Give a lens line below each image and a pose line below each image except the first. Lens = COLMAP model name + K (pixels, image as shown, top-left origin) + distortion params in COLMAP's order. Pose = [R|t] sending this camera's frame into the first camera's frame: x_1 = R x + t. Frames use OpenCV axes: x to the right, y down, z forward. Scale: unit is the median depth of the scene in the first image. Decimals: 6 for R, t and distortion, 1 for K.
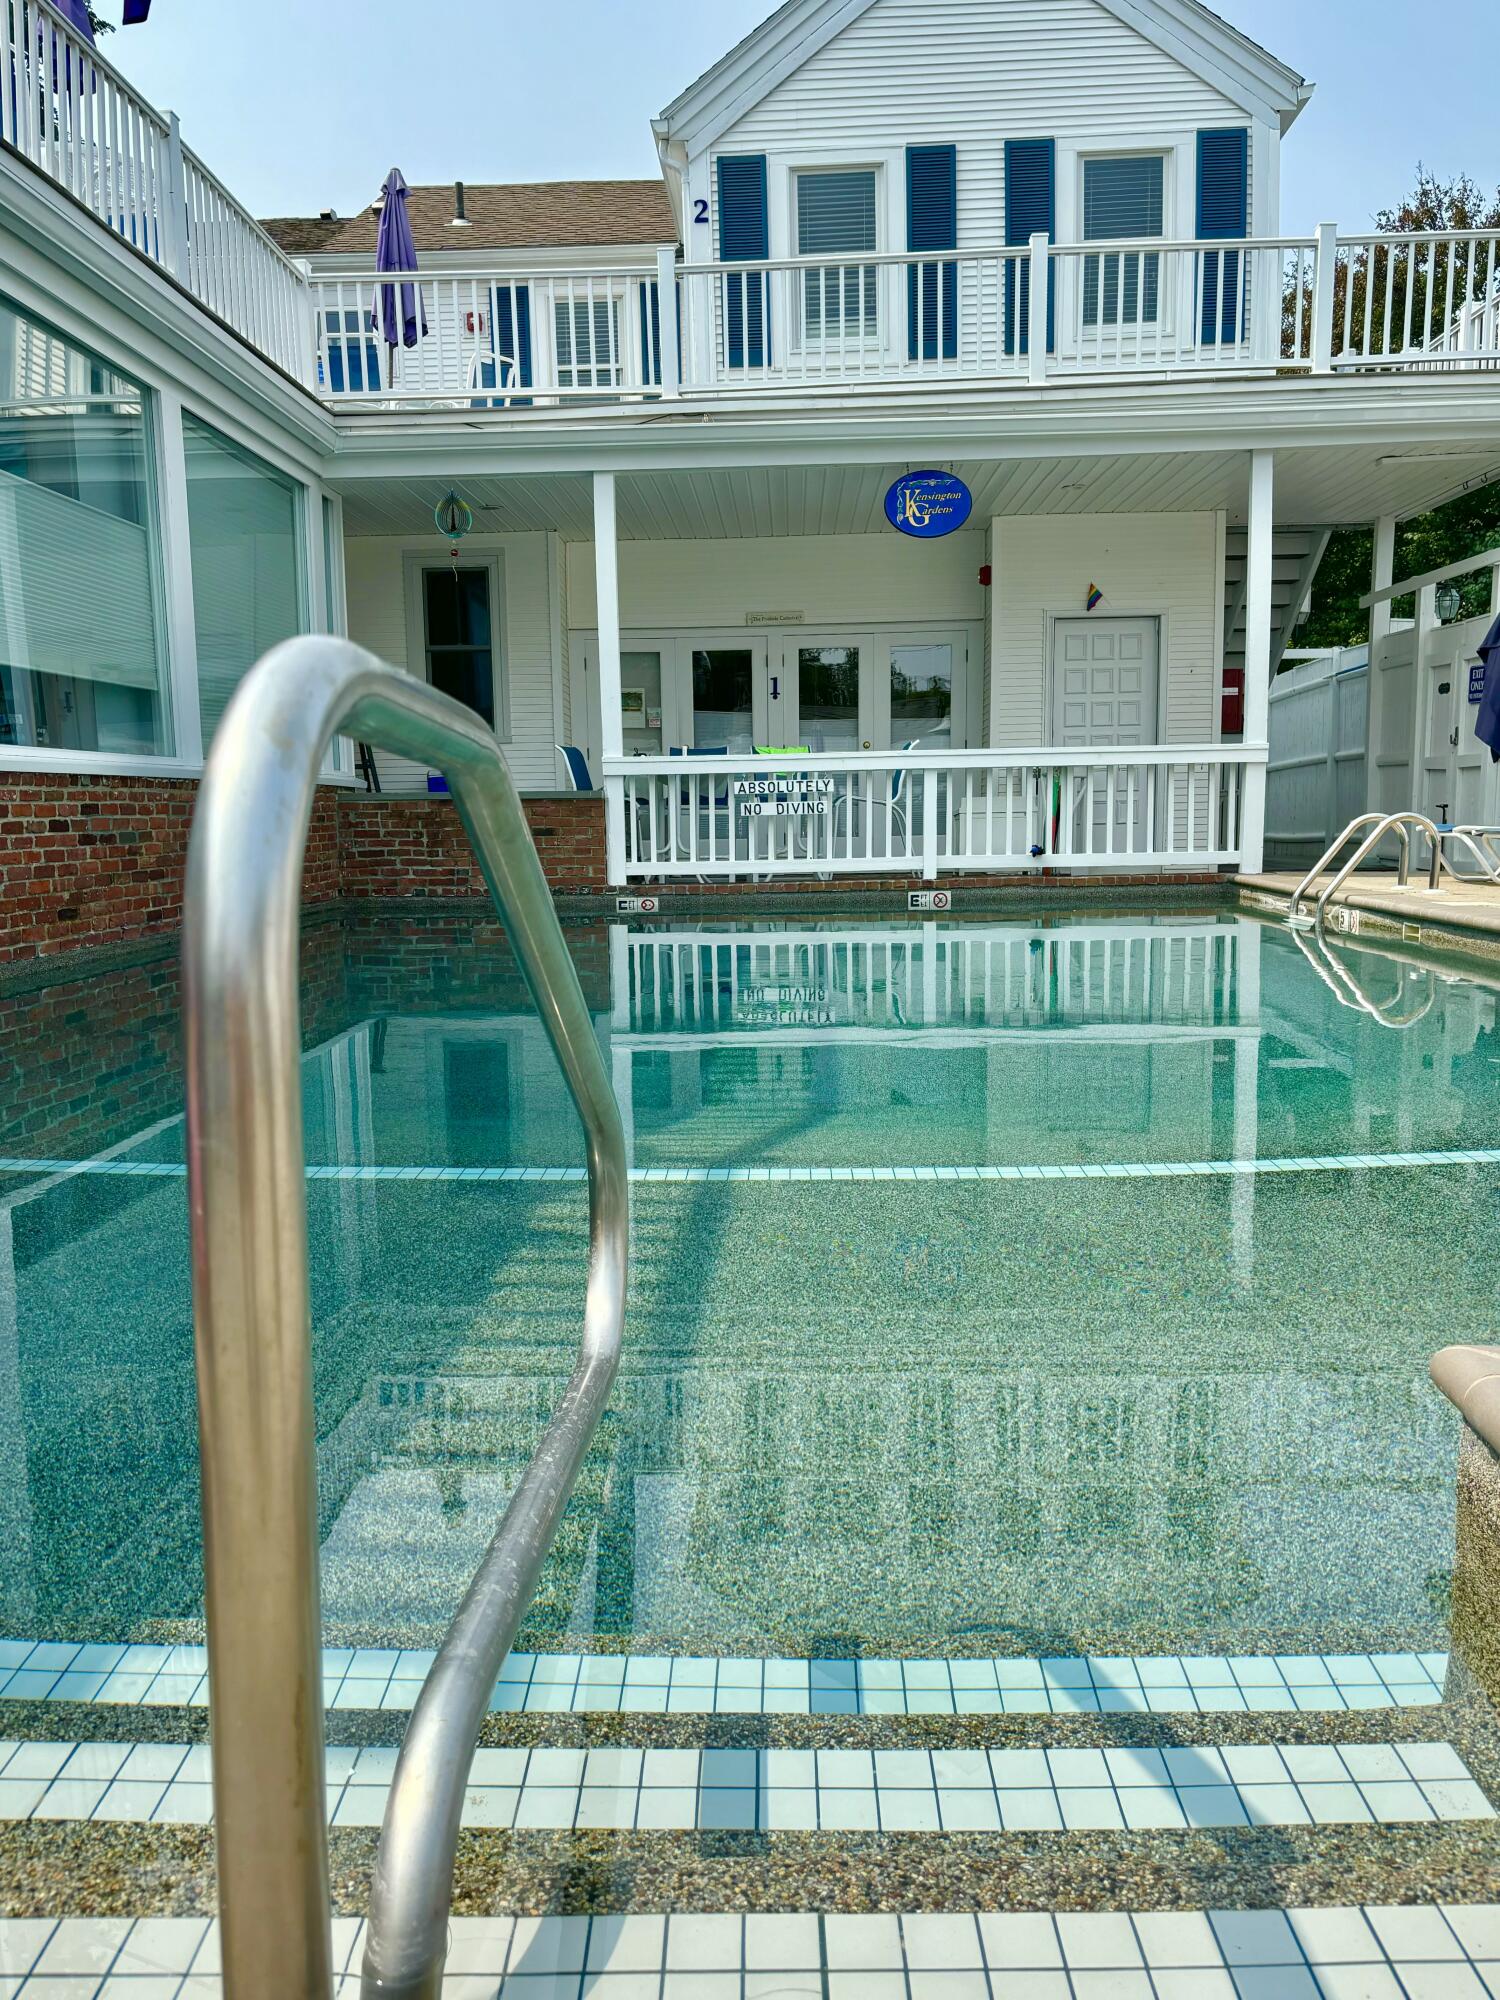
lens RADIAL K [[1695.0, 0, 750.0], [0, 1695.0, 1000.0], [0, 0, 1]] dist [0.170626, -0.000321]
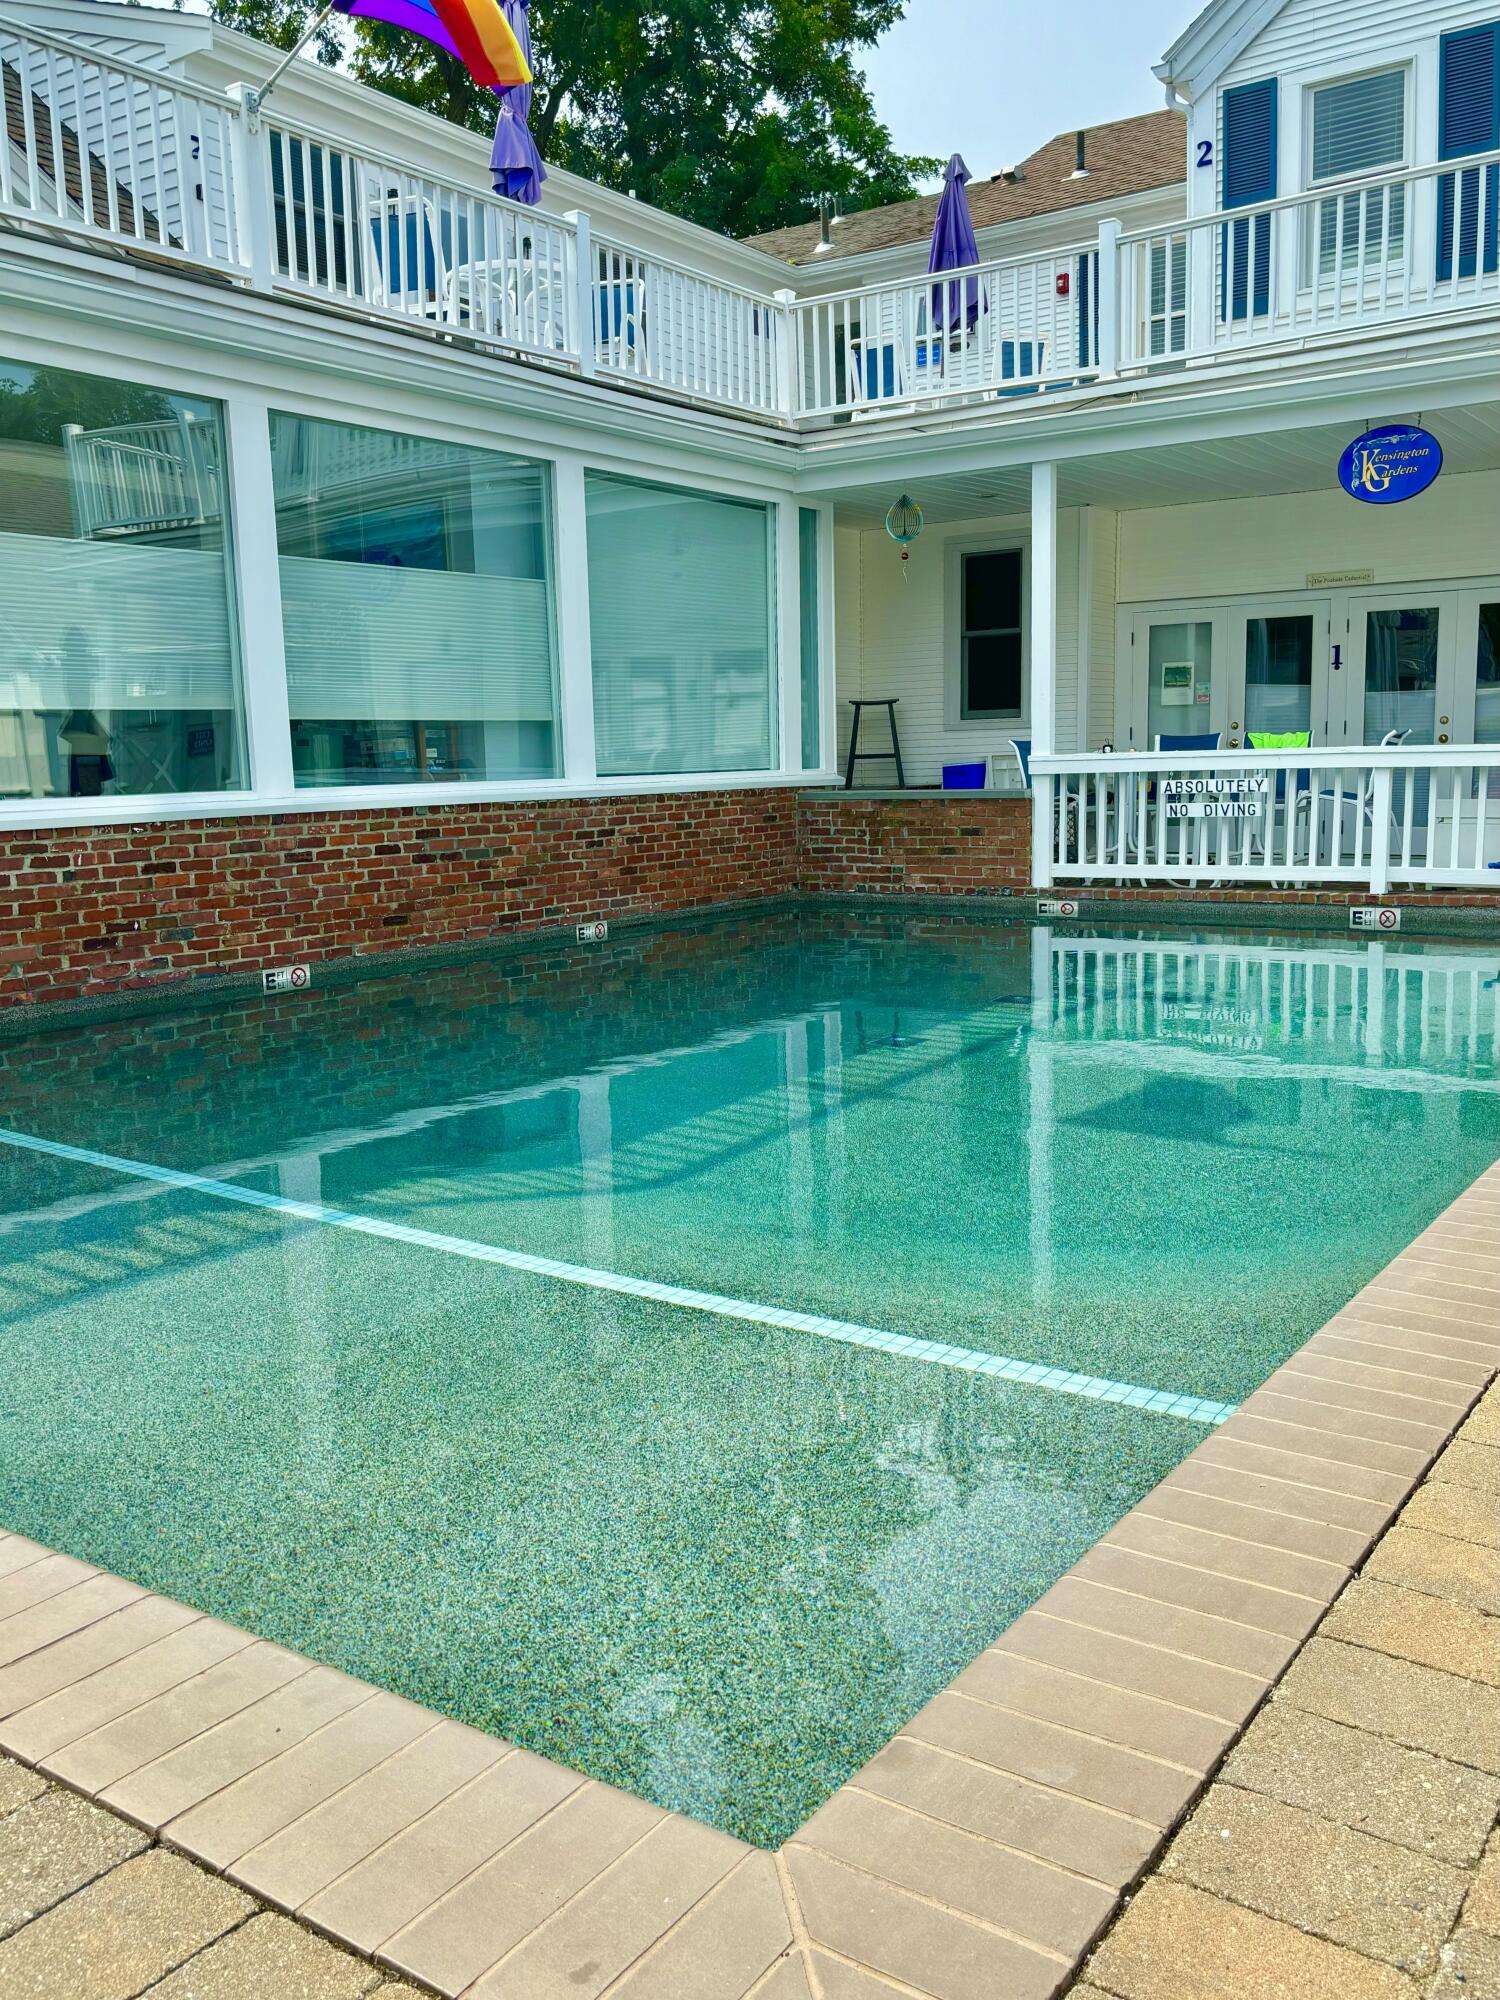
lens RADIAL K [[1815.0, 0, 751.4], [0, 1815.0, 1039.2], [0, 0, 1]] dist [0.219542, -0.134630]
pose [[0.854633, 0.084857, -0.512252, 0.327858], [-0.054961, 0.995797, 0.073262, -0.048864], [0.516316, -0.034458, 0.855704, 0.007021]]
